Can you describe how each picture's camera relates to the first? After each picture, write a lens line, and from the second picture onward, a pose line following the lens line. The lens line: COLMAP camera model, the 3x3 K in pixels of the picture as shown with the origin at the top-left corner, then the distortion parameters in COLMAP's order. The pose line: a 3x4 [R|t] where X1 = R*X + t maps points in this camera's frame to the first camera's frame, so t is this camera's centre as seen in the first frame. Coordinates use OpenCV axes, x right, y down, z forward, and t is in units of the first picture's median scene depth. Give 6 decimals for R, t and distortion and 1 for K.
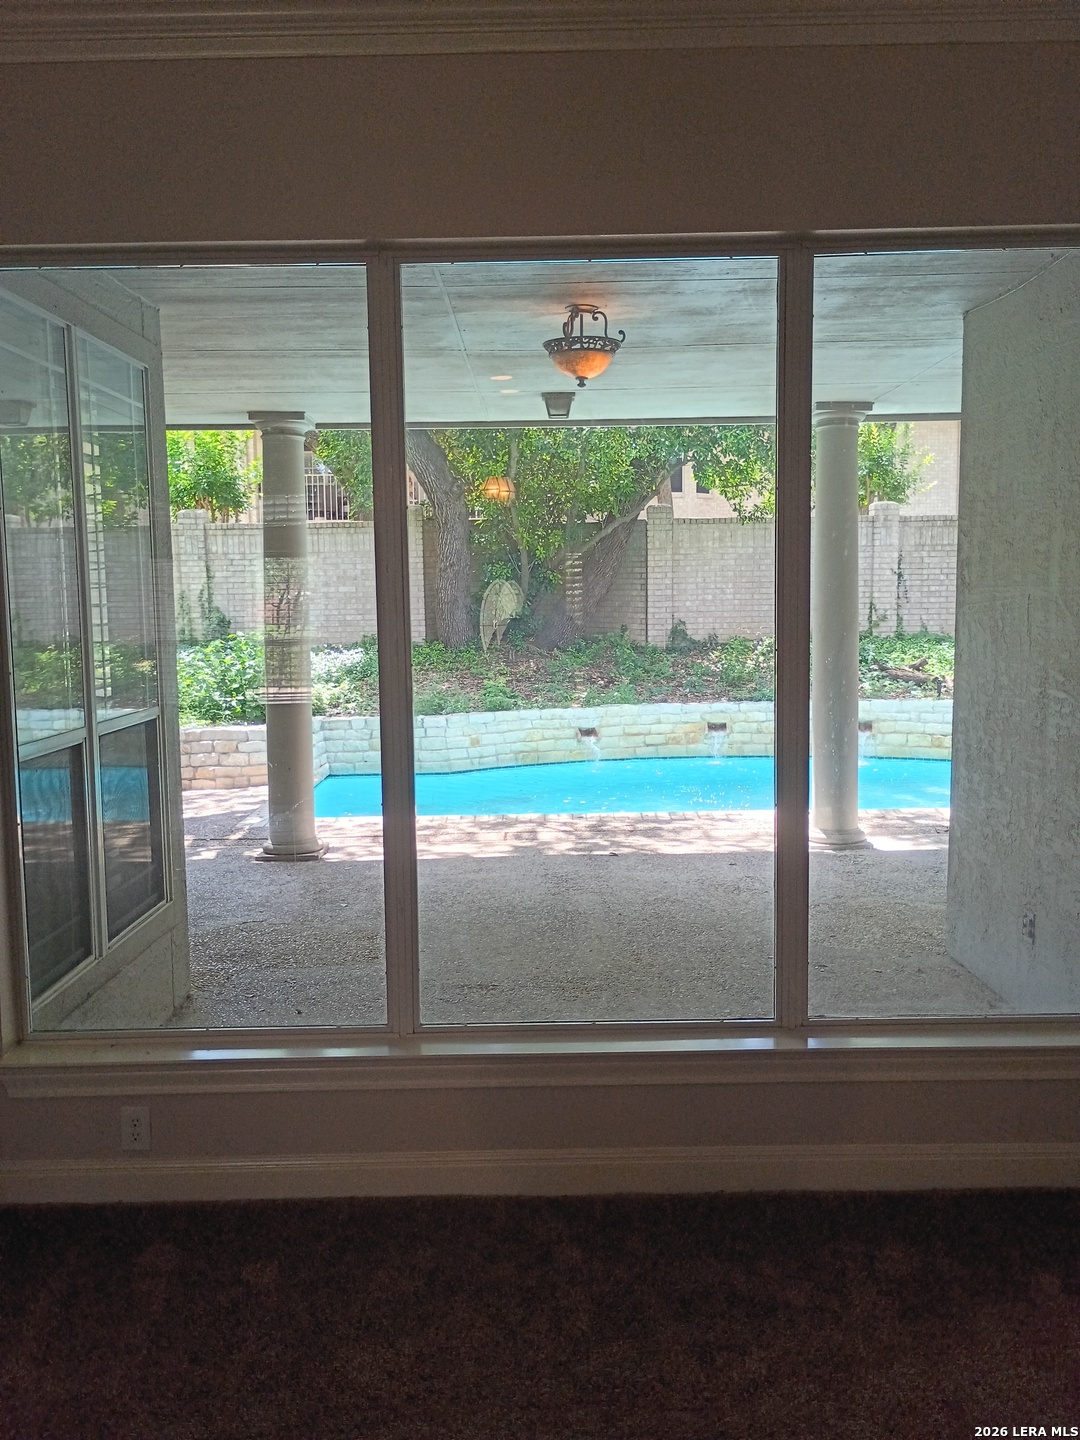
lens RADIAL K [[1242.8, 0, 546.9], [0, 1242.8, 726.0], [0, 0, 1]] dist [0.062103, -0.082177]
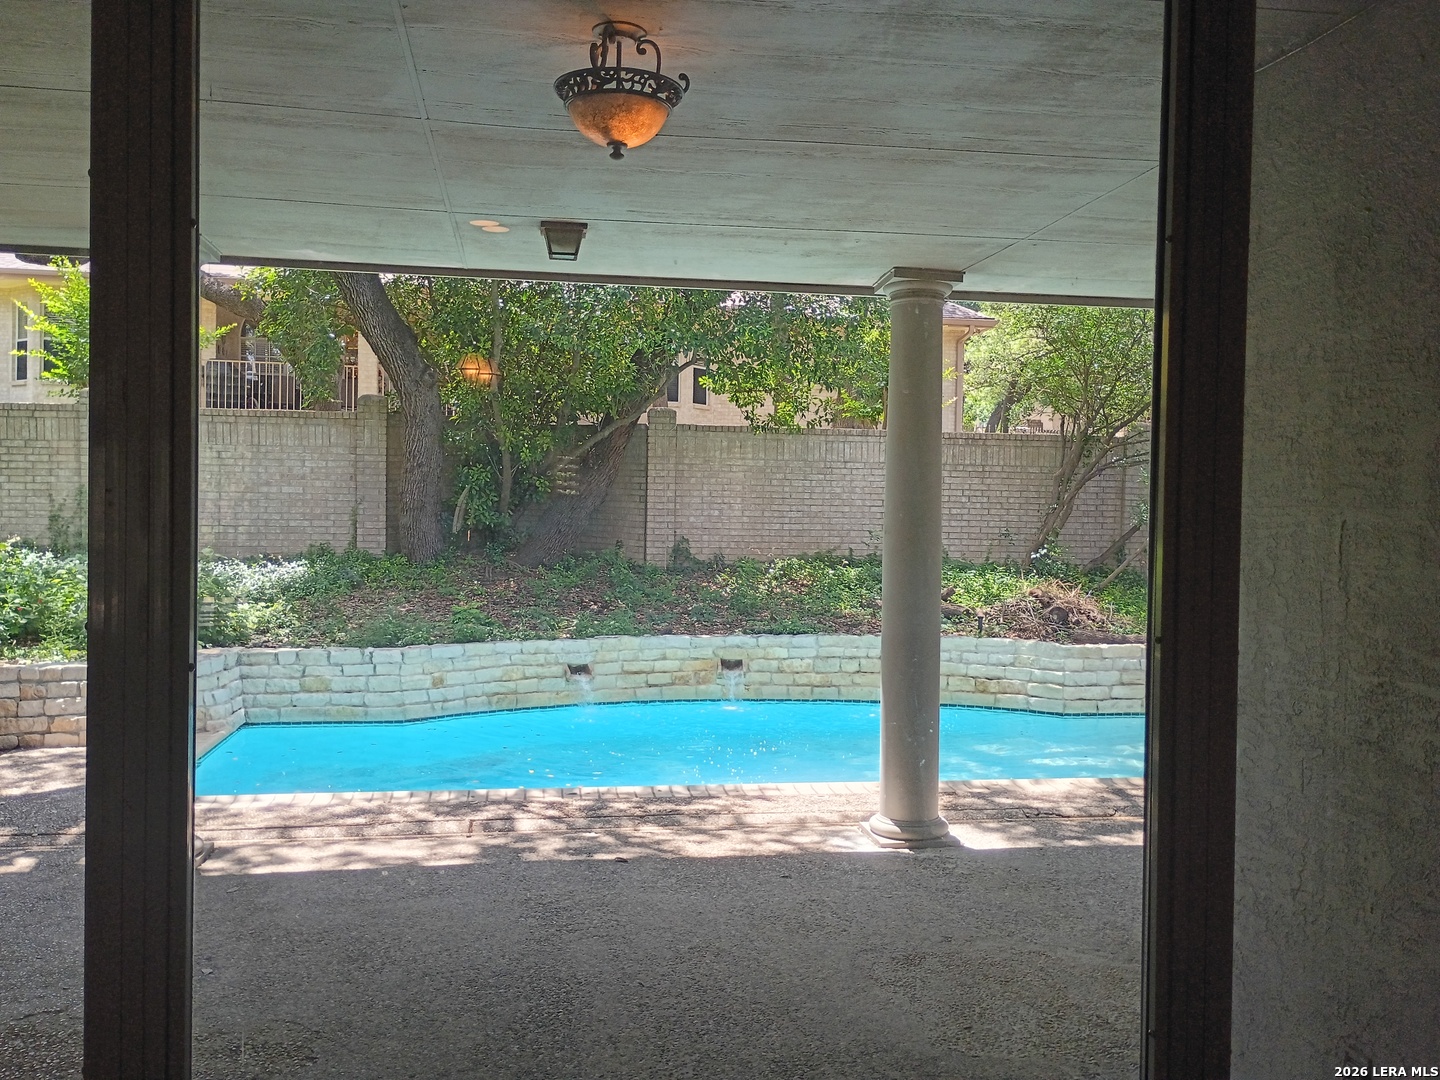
lens RADIAL K [[1242.8, 0, 720.1], [0, 1242.8, 534.1], [0, 0, 1]] dist [0.062103, -0.082177]
pose [[0.987679, 0.028827, 0.153815, -0.004191], [-0.015654, 0.996157, -0.086170, -0.014951], [-0.155708, 0.082700, 0.984335, 0.161334]]
